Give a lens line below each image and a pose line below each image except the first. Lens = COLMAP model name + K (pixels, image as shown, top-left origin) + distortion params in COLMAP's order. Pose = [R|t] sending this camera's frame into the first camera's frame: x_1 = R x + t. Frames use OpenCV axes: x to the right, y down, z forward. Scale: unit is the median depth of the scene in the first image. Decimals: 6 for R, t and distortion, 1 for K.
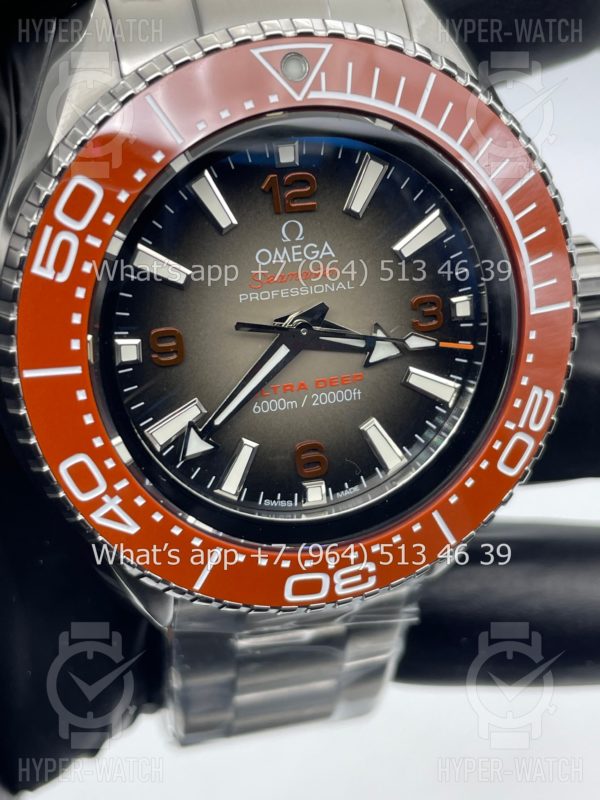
lens RADIAL K [[1285.8, 0, 286.5], [0, 1285.8, 394.6], [0, 0, 1]] dist [-0.022963, 0.000000]
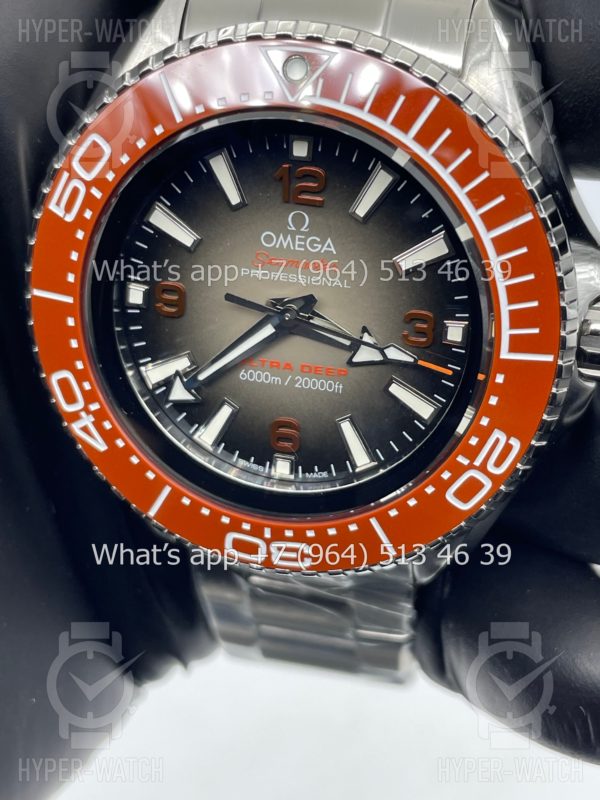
lens RADIAL K [[1285.8, 0, 304.7], [0, 1285.8, 406.1], [0, 0, 1]] dist [-0.022963, 0.000000]
pose [[0.865022, 0.280196, -0.416205, 0.483673], [-0.243466, 0.959737, 0.140102, -0.129264], [0.438703, -0.019860, 0.898412, 0.055559]]
